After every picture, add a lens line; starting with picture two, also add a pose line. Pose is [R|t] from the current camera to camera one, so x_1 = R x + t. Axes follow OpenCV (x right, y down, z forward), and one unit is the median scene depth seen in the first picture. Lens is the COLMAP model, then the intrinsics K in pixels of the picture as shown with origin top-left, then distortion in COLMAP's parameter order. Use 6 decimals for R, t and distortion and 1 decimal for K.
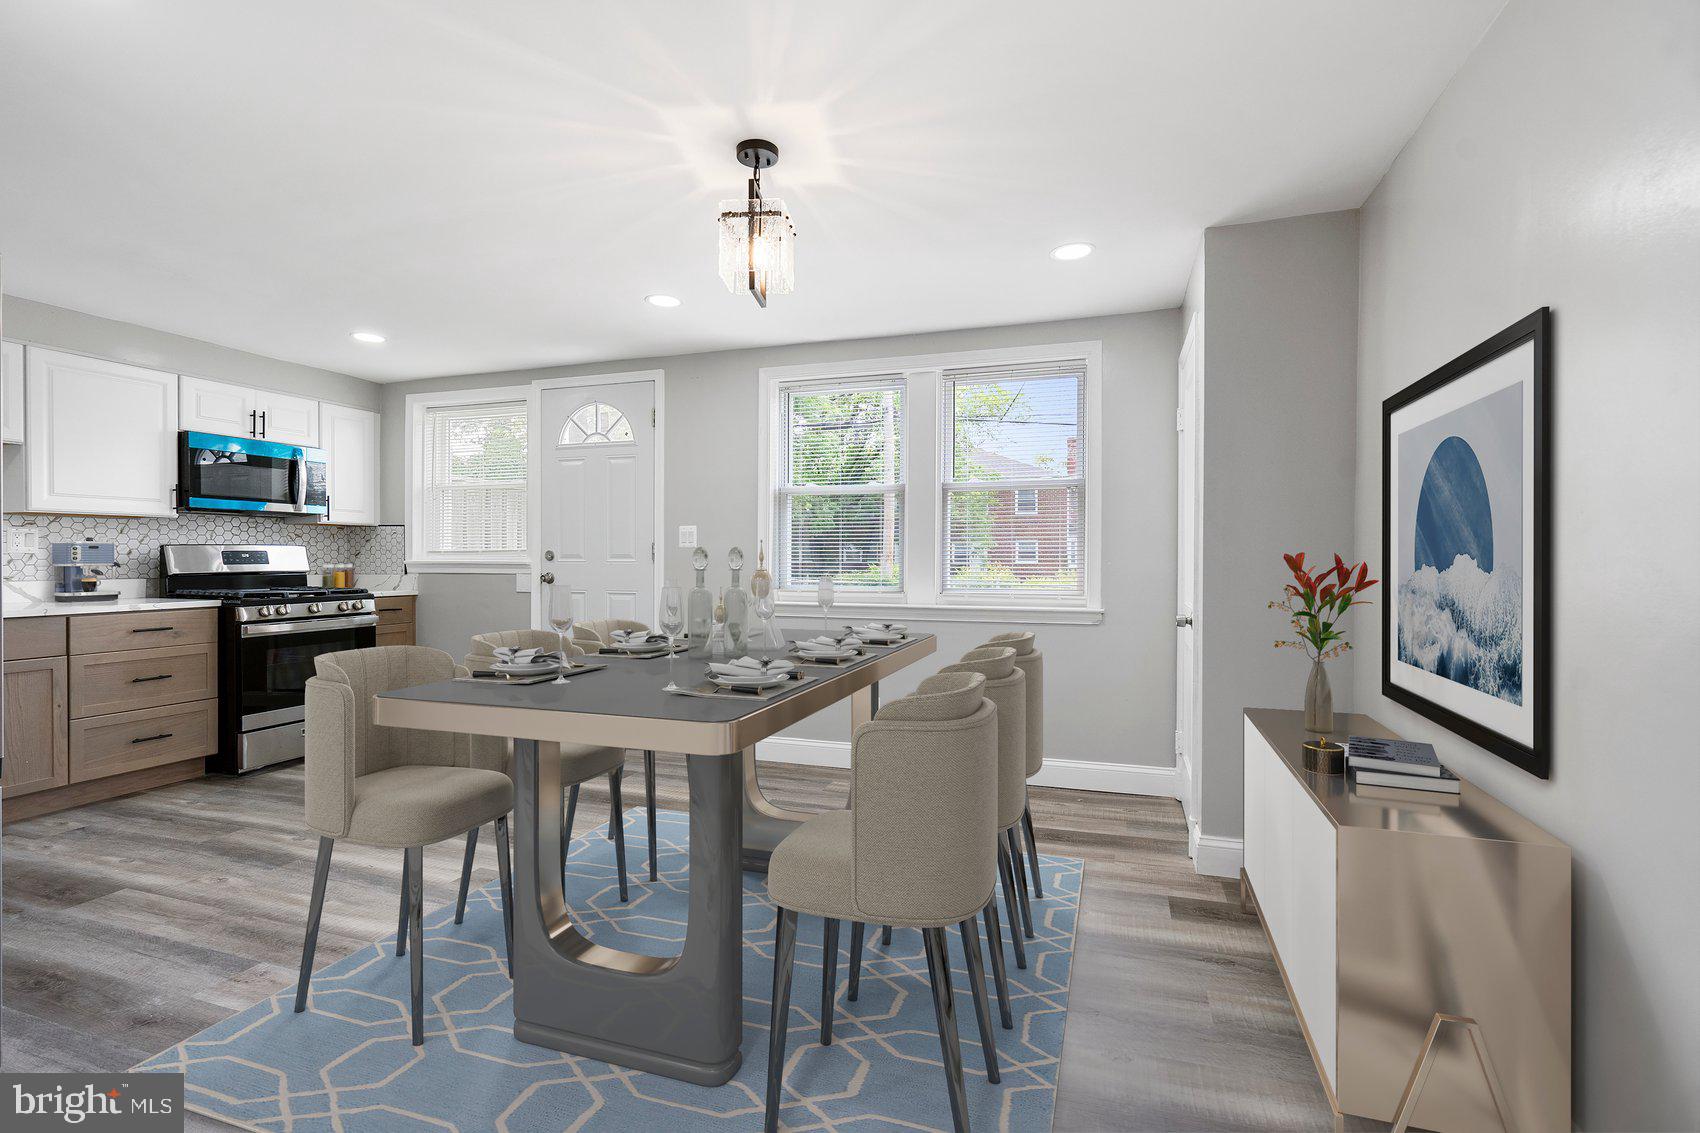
lens RADIAL K [[783.6, 0, 869.5], [0, 783.6, 562.6], [0, 0, 1]] dist [-0.013504, 0.005961]
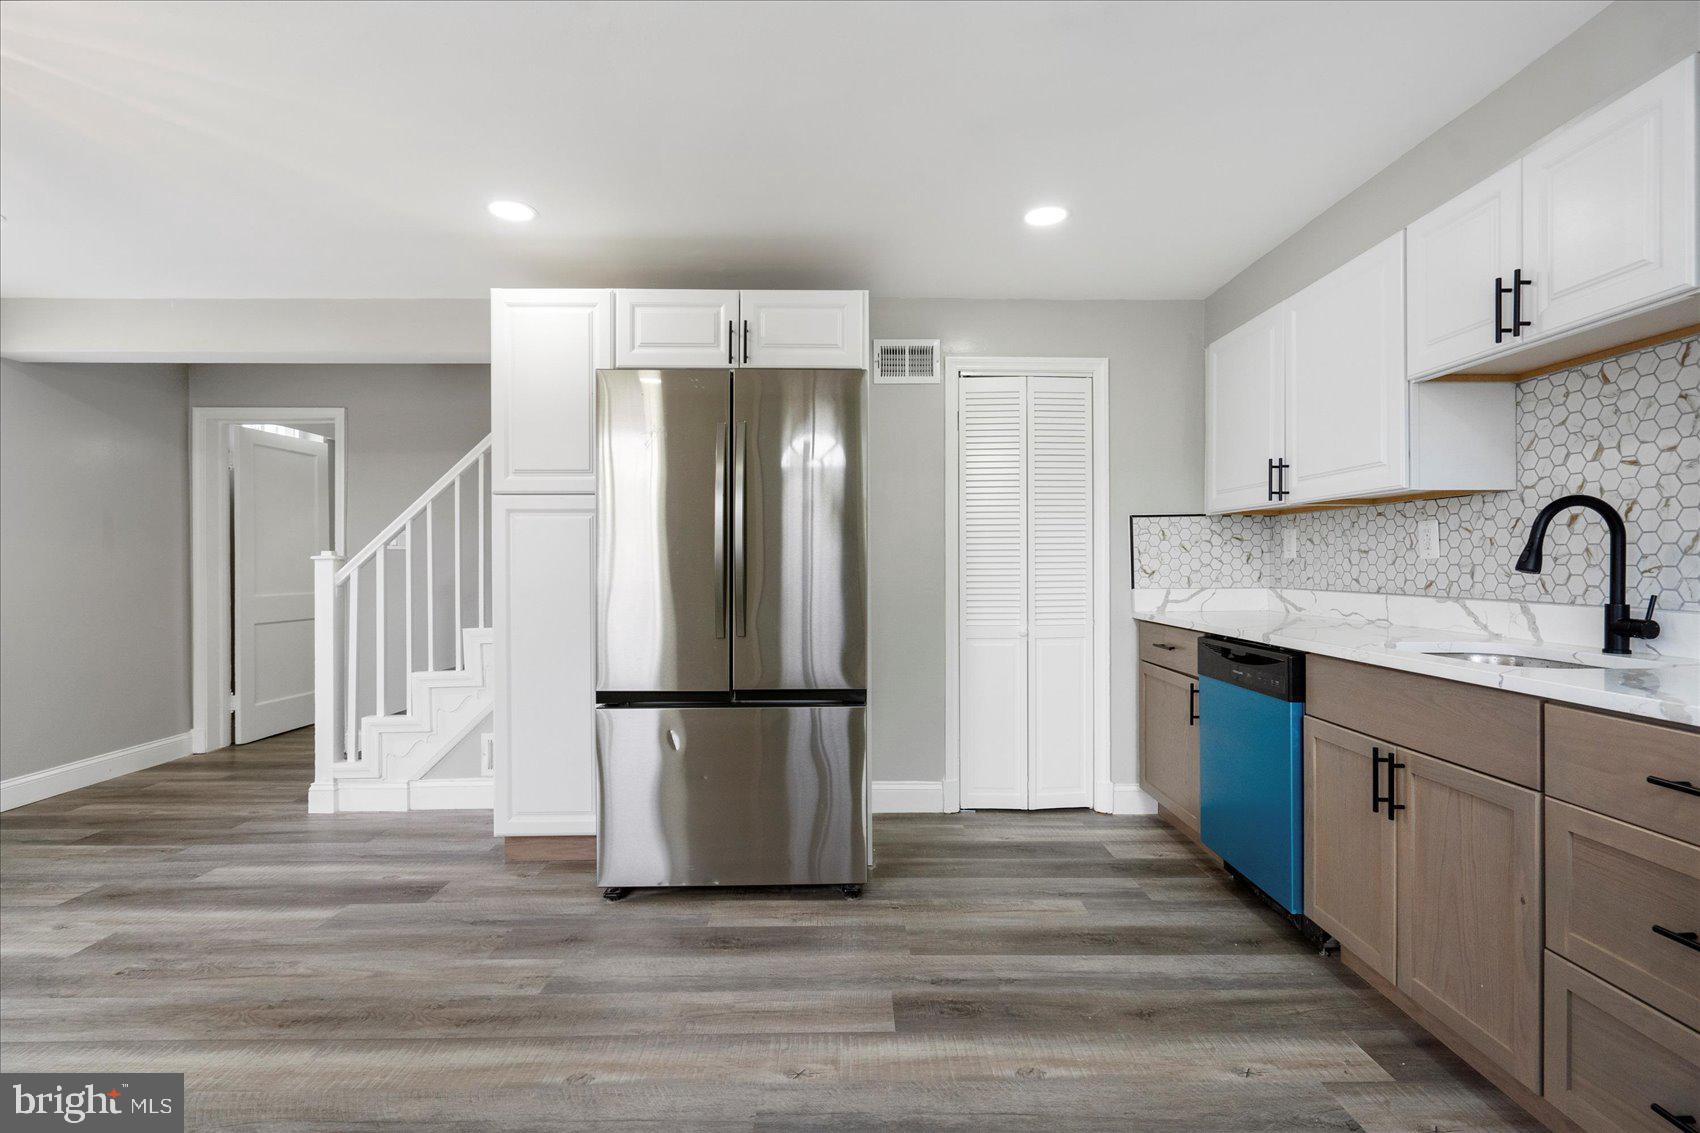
lens RADIAL K [[783.6, 0, 869.5], [0, 783.6, 562.6], [0, 0, 1]] dist [-0.013504, 0.005961]
pose [[-0.948826, 0.004623, -0.315764, -0.706484], [0.003766, 0.999987, 0.003327, -0.012392], [0.315776, 0.001968, -0.948832, 1.662554]]
